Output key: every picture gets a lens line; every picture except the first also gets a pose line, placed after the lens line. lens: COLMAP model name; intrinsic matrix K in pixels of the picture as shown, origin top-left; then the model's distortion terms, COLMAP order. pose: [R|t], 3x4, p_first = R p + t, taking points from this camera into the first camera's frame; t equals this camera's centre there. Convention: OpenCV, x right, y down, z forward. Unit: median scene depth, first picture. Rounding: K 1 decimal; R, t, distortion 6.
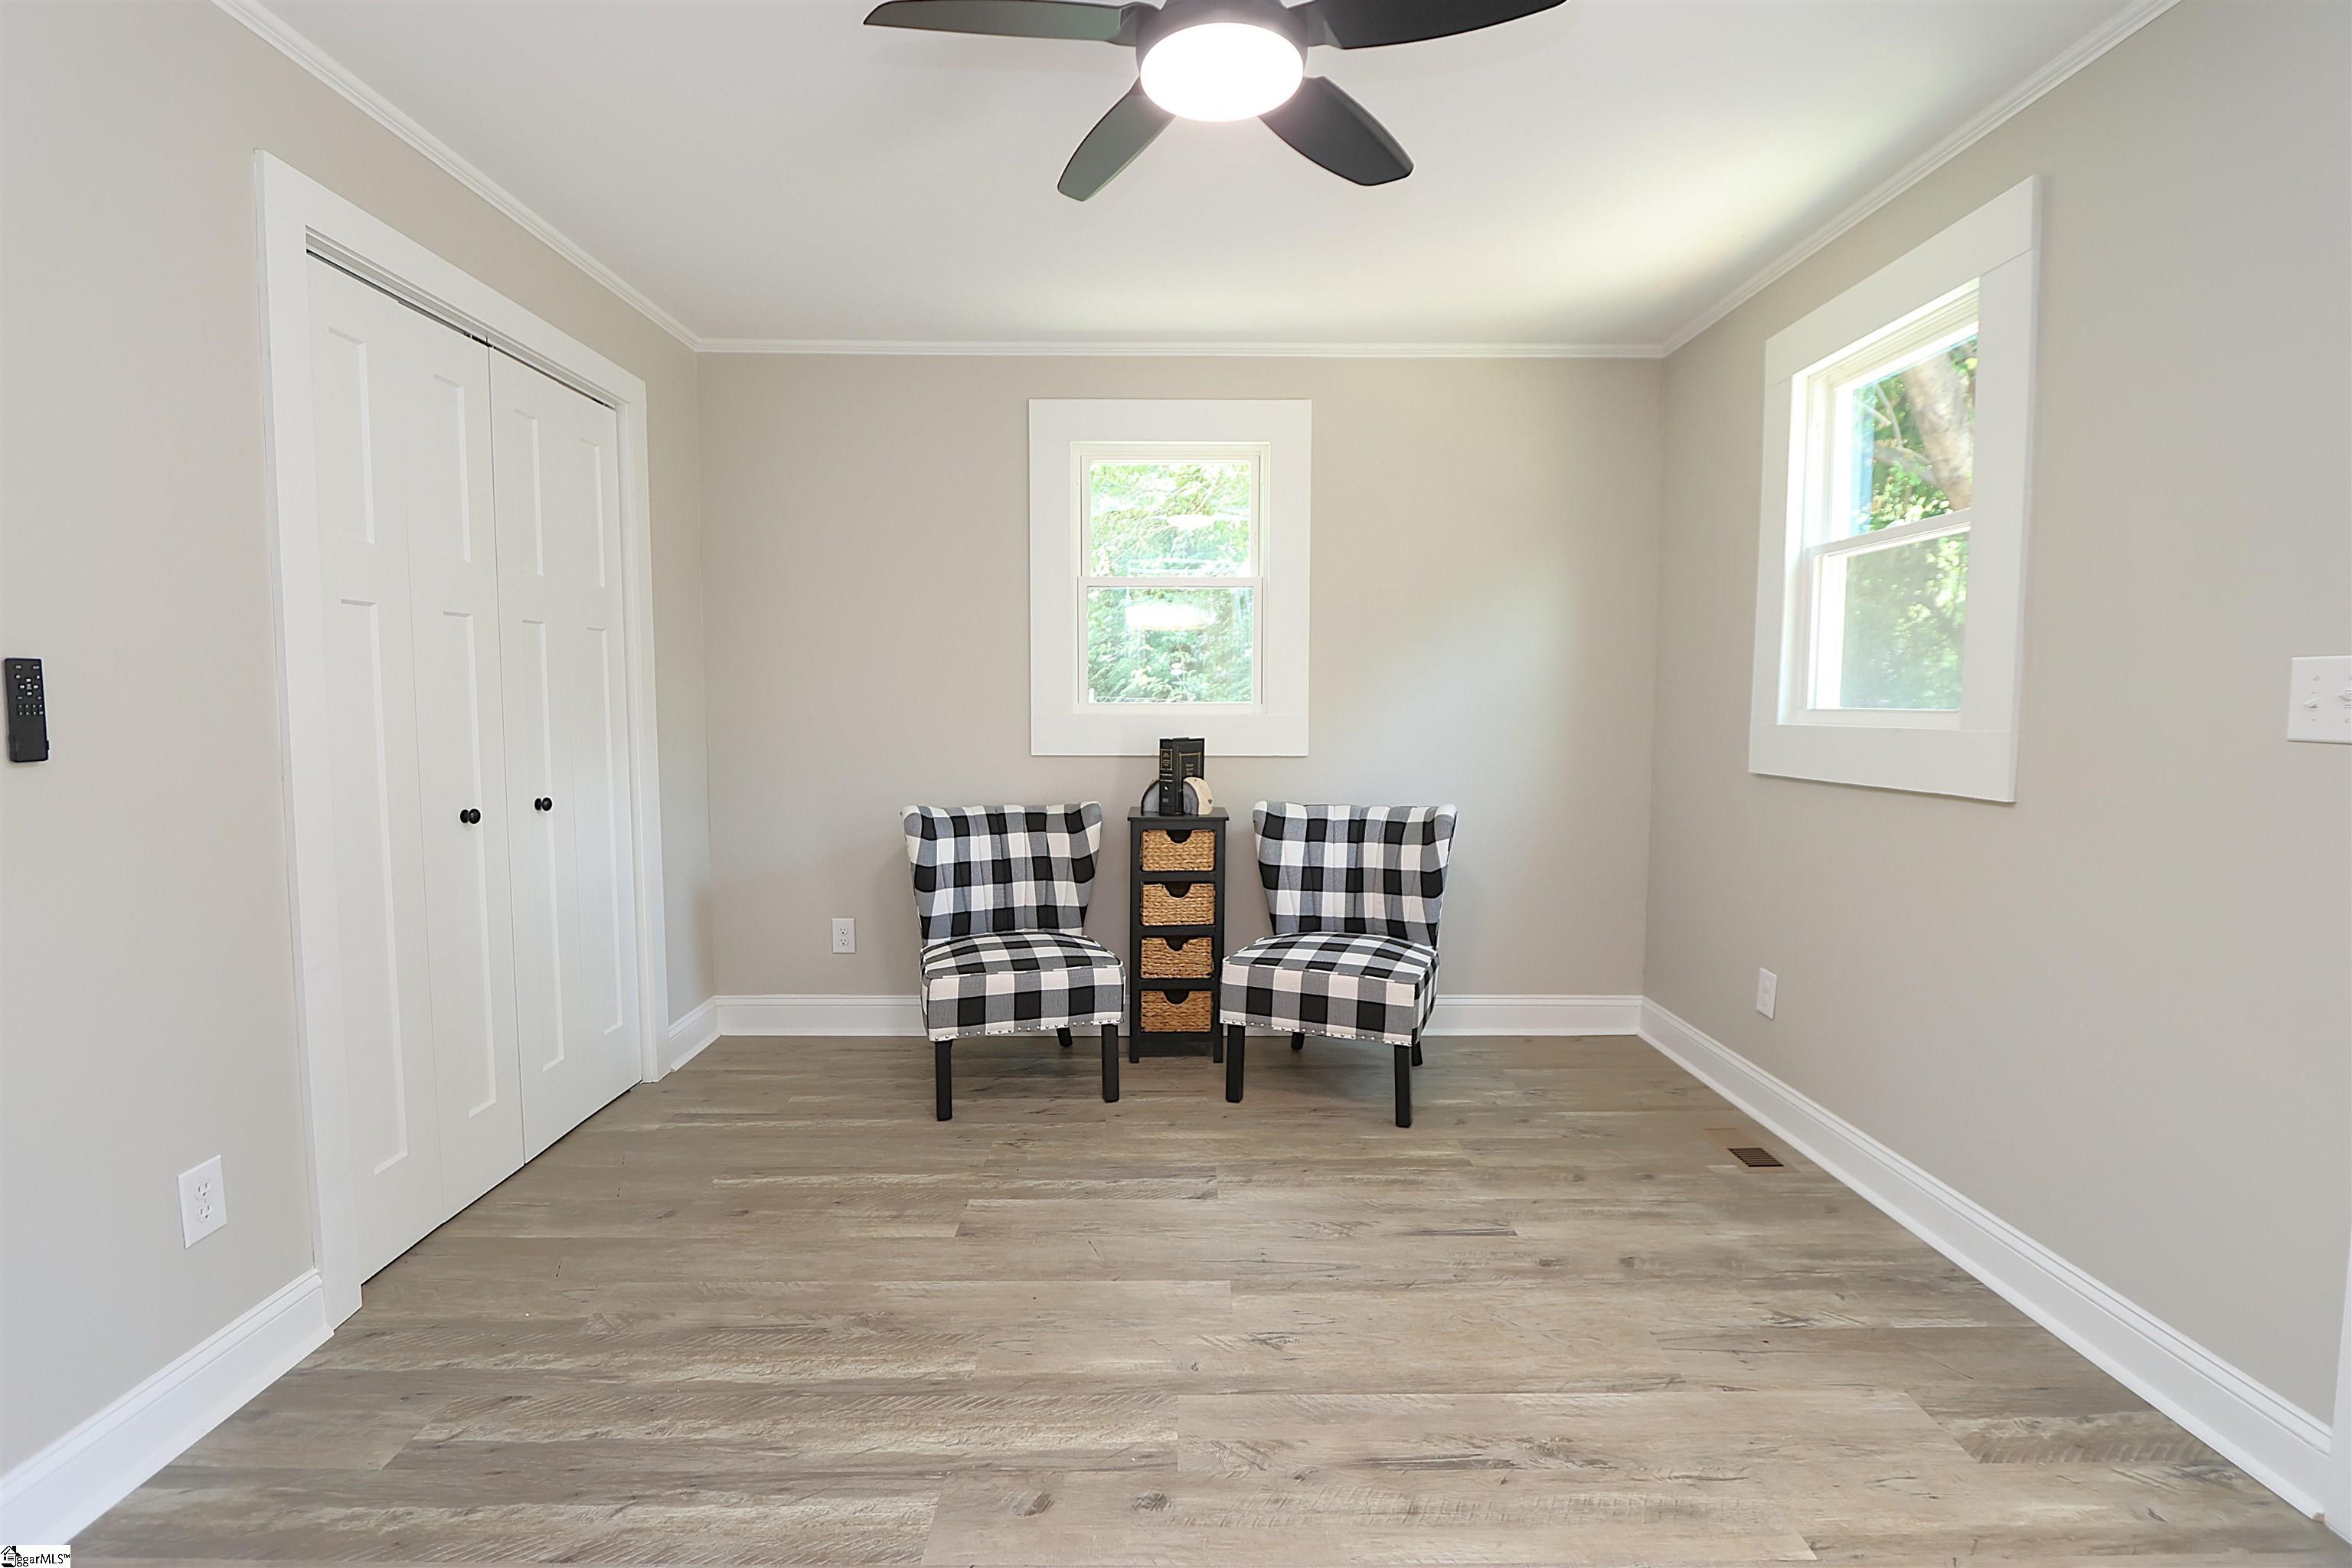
lens RADIAL K [[1068.2, 0, 1175.7], [0, 1068.2, 770.6], [0, 0, 1]] dist [-0.017081, 0.002357]
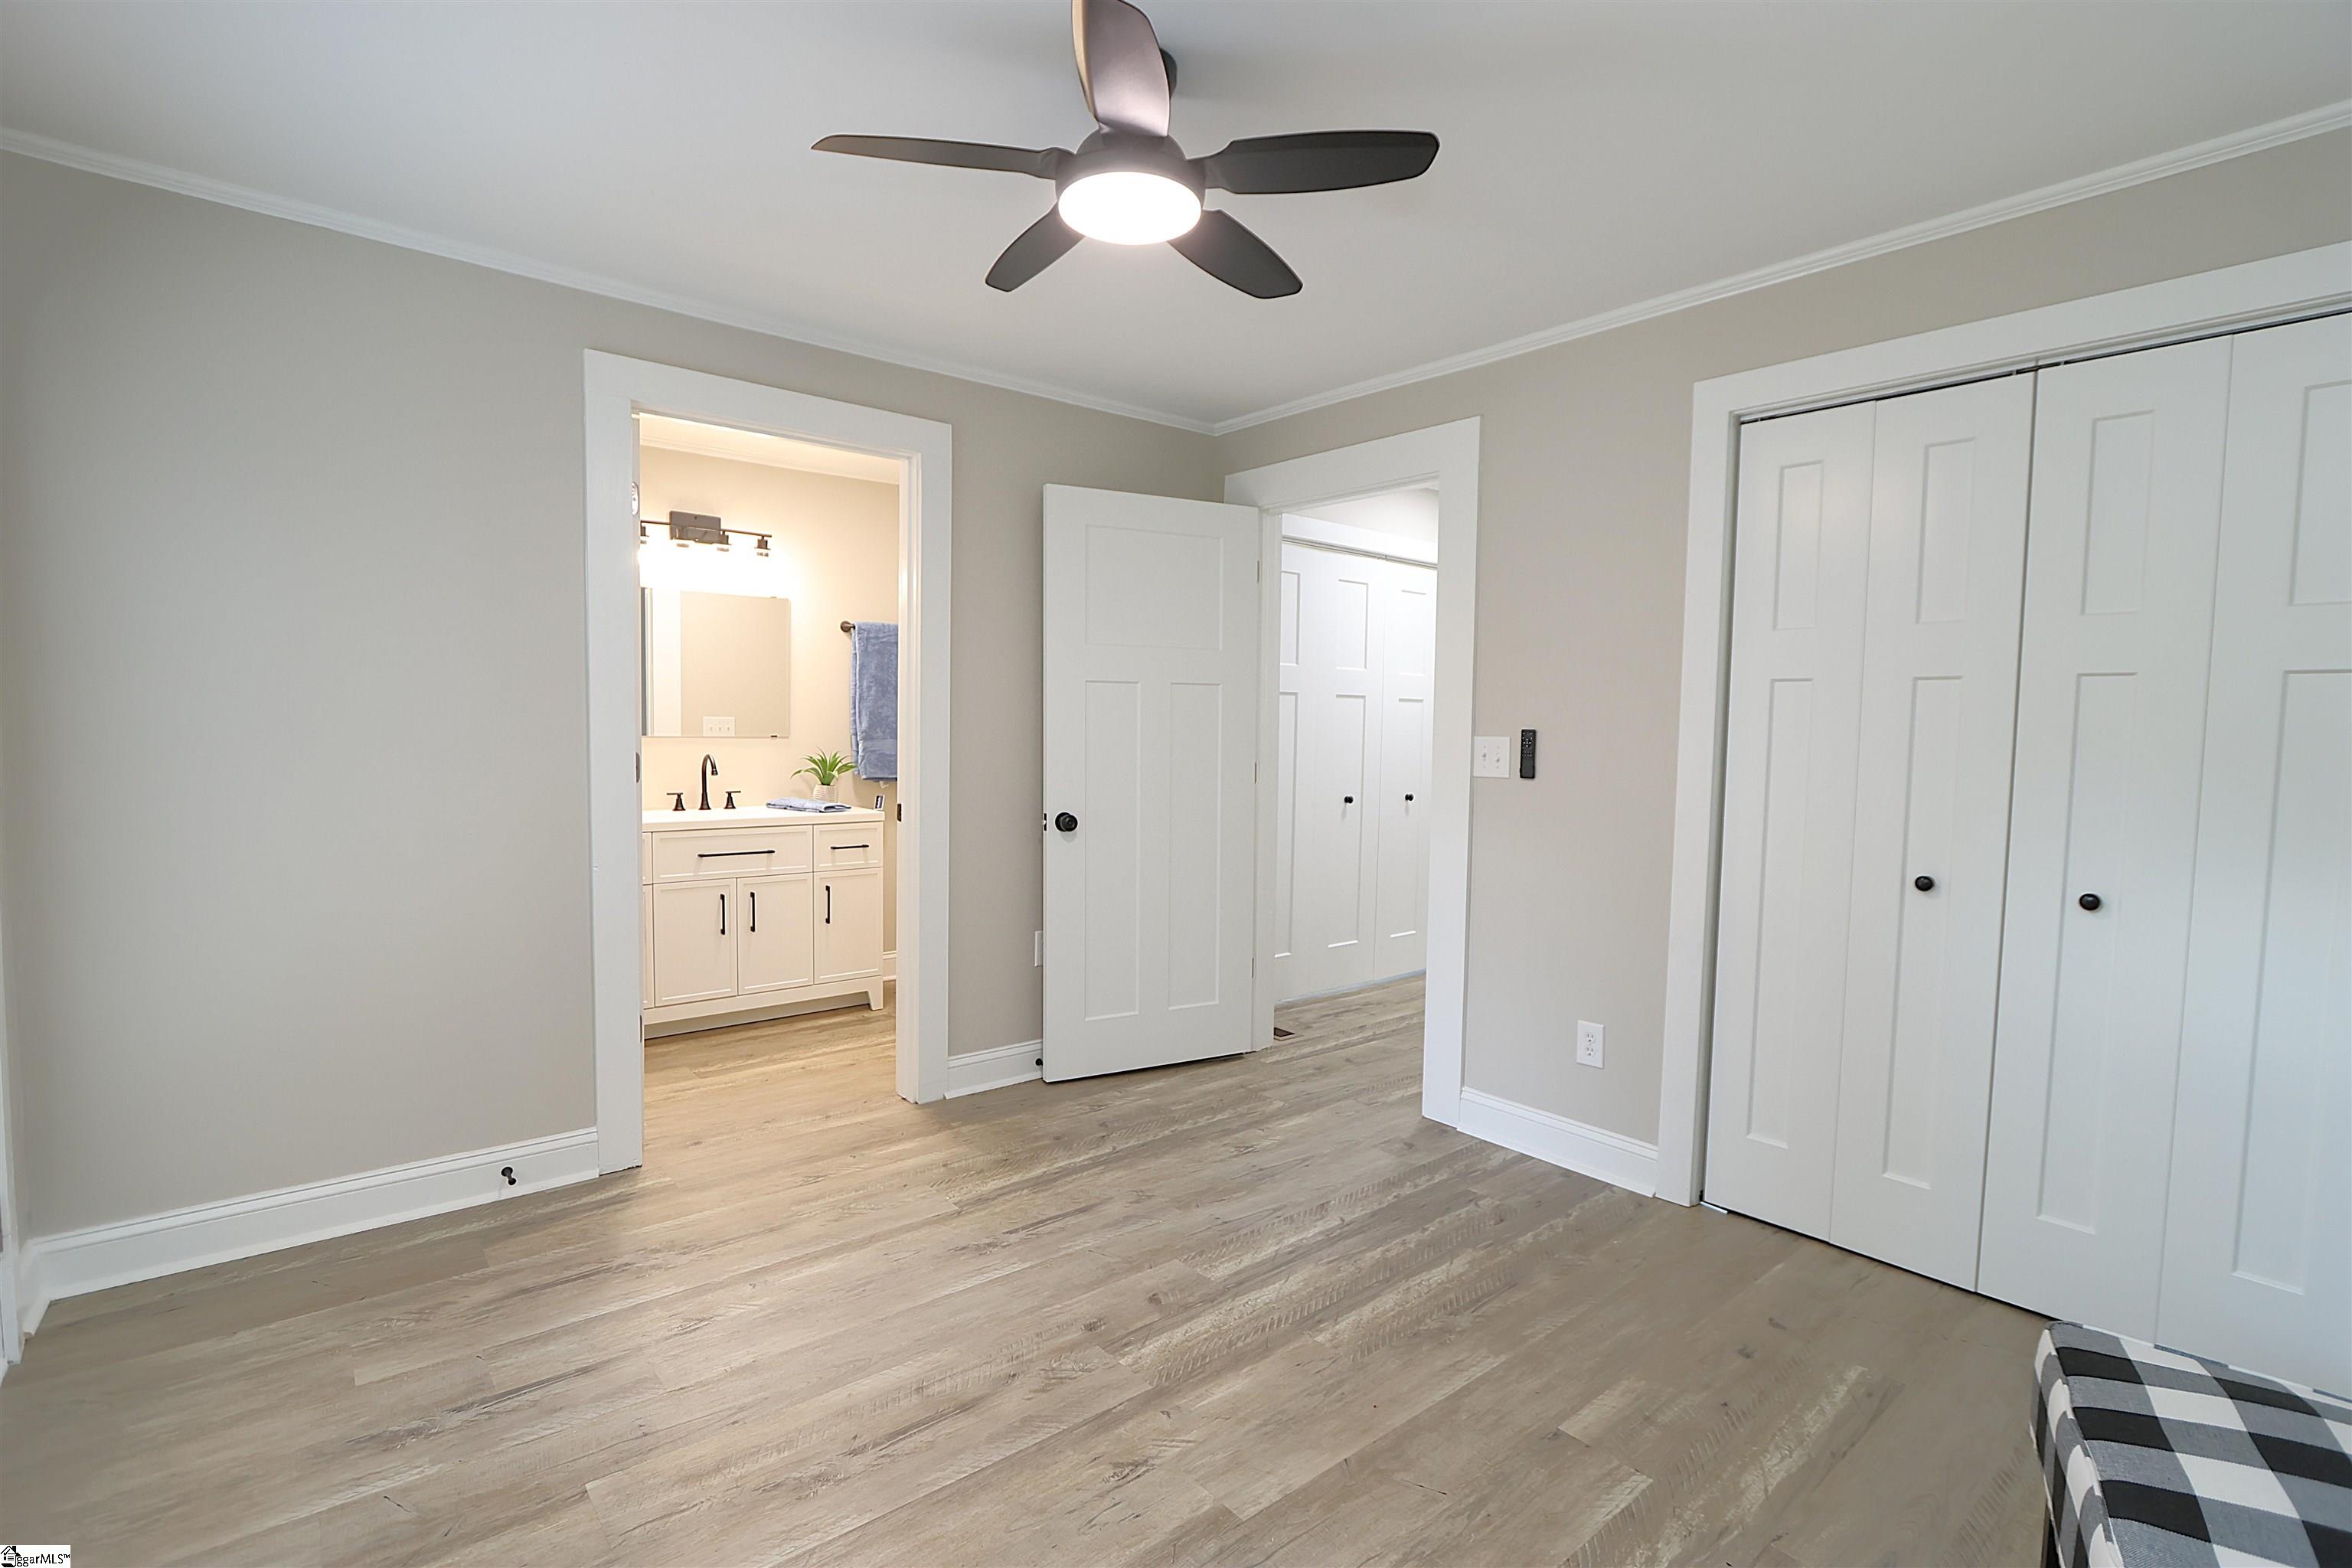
lens RADIAL K [[1085.1, 0, 1178.4], [0, 1085.1, 786.1], [0, 0, 1]] dist [-0.018534, 0.001983]
pose [[-0.763574, 0.021237, -0.645371, 0.571935], [-0.064826, 0.991888, 0.109340, -0.125929], [0.642458, 0.125326, -0.756004, 1.481582]]
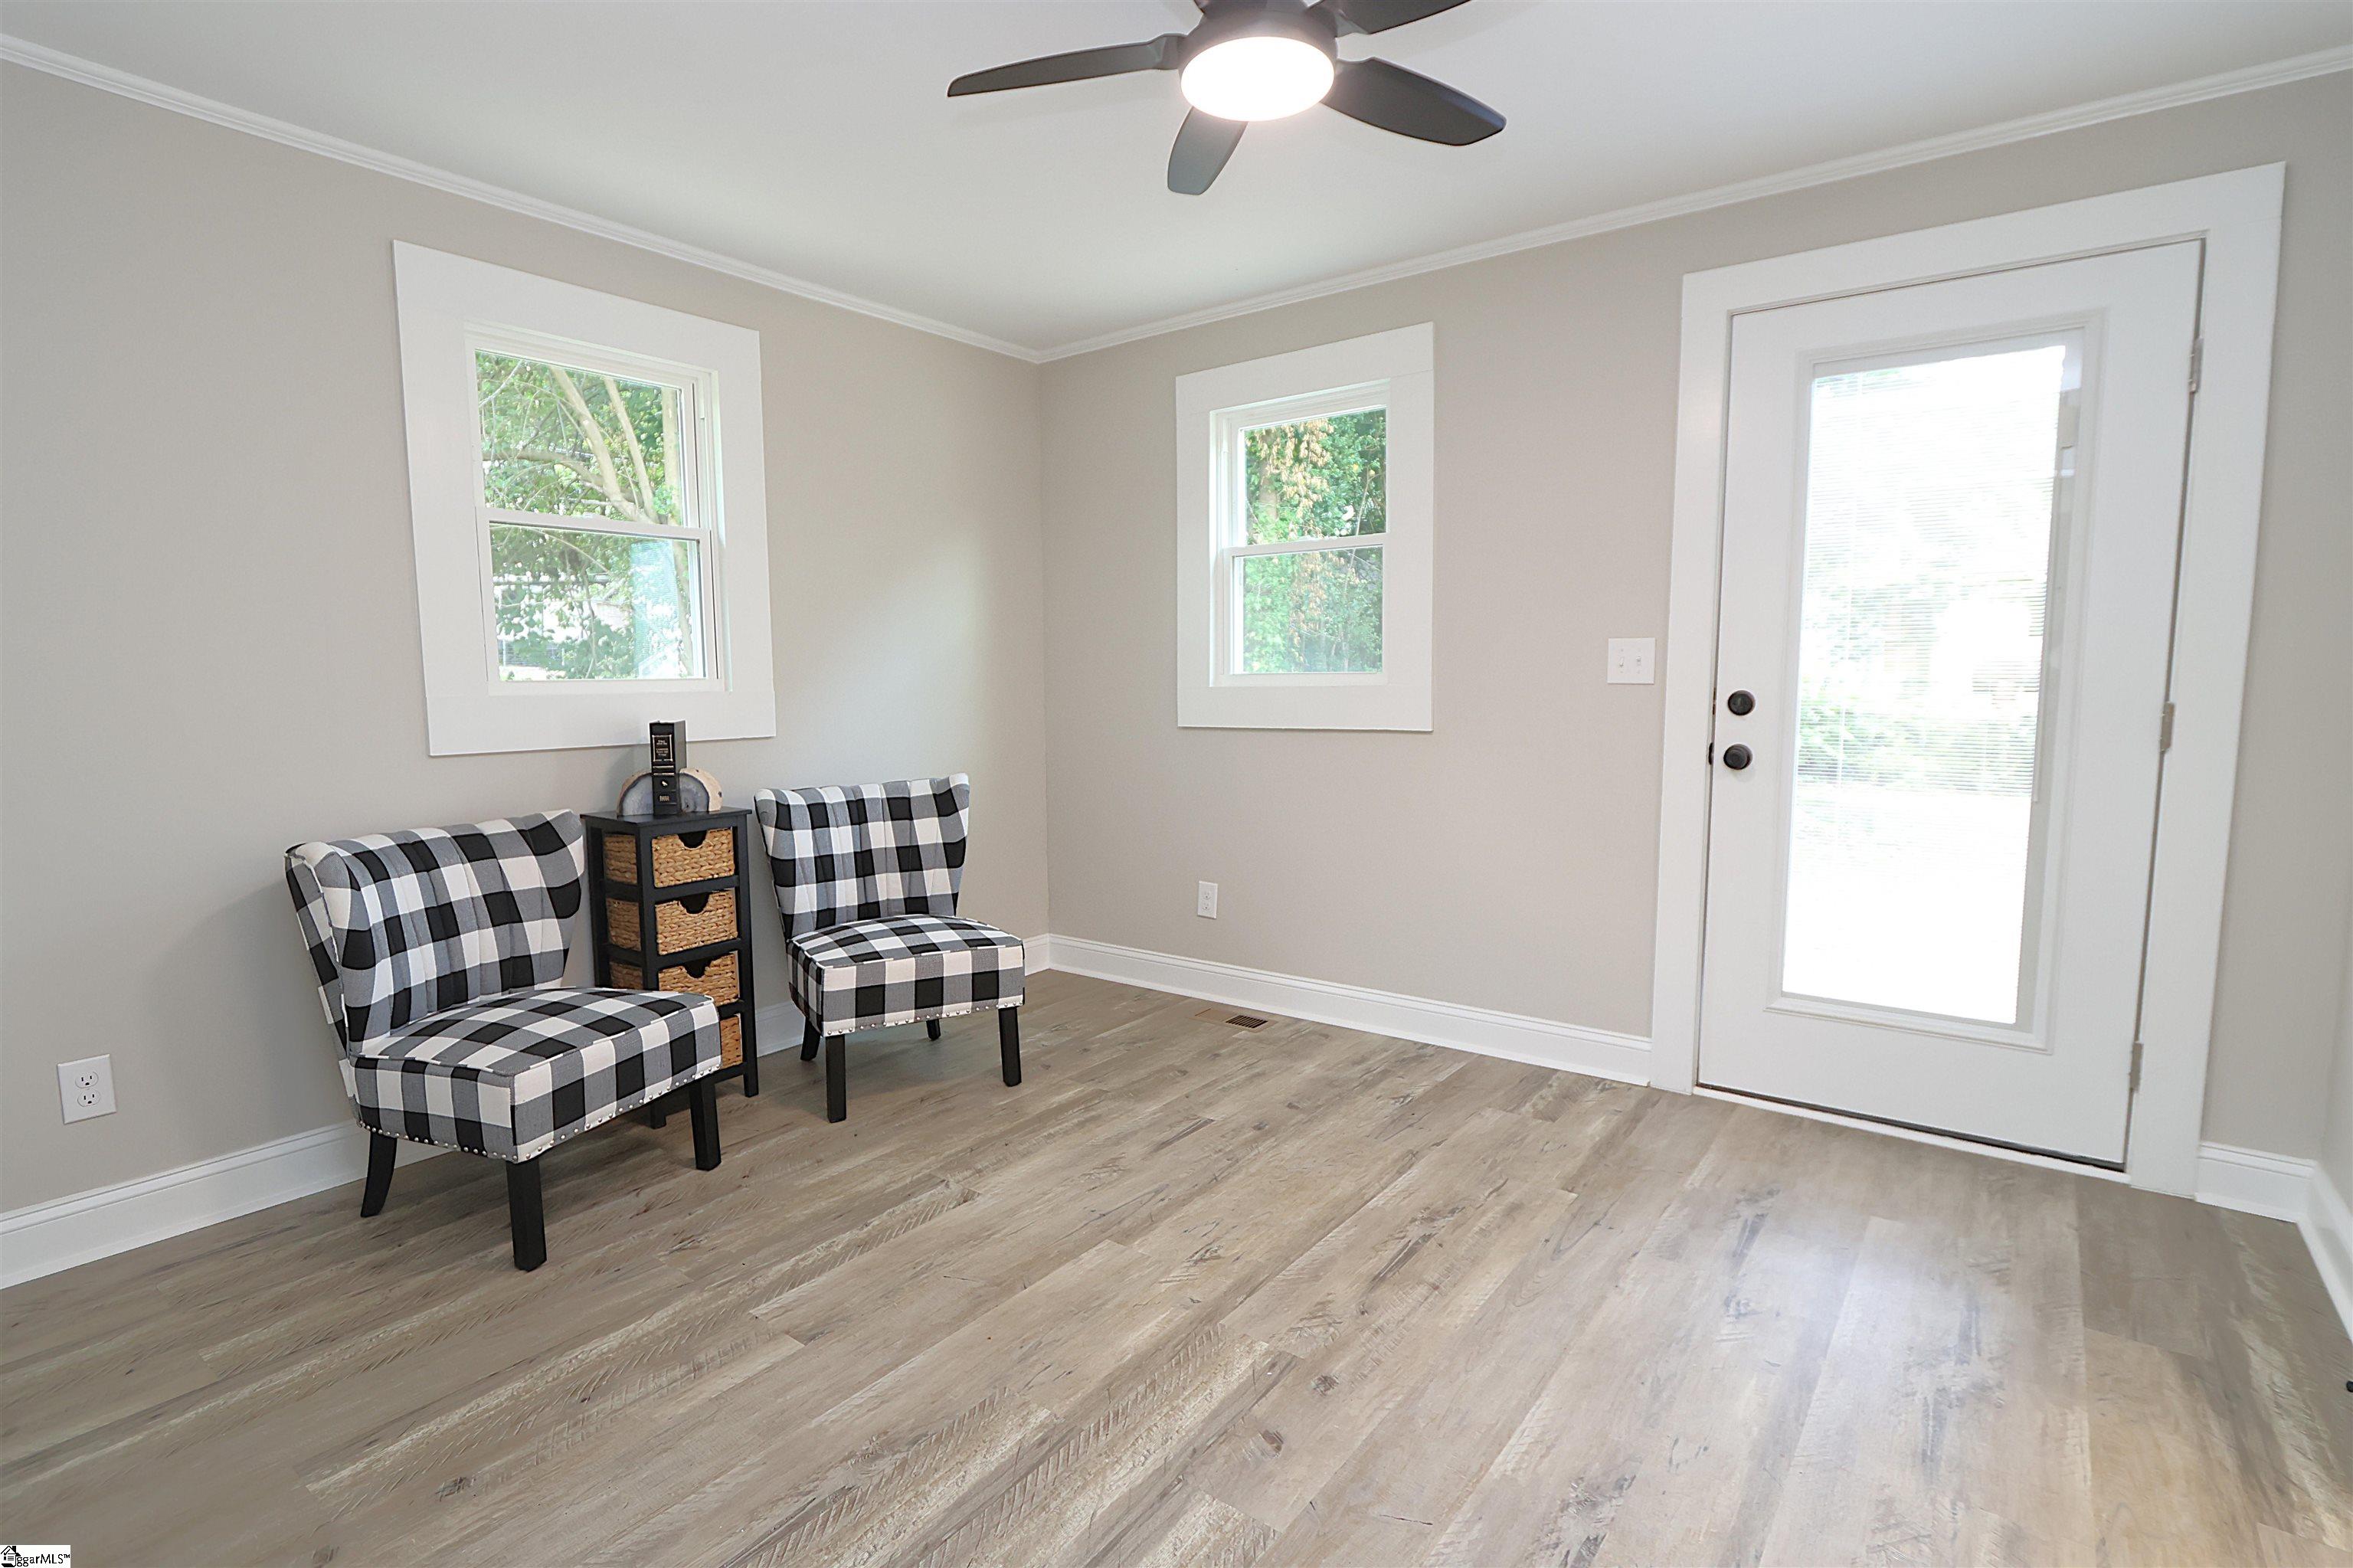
lens RADIAL K [[1130.6, 0, 1165.5], [0, 1130.6, 782.5], [0, 0, 1]] dist [-0.016902, 0.001503]
pose [[0.611863, -0.083784, 0.786514, -0.722871], [0.063777, 0.996362, 0.056524, -0.013033], [-0.788388, 0.015576, 0.614981, 0.284792]]
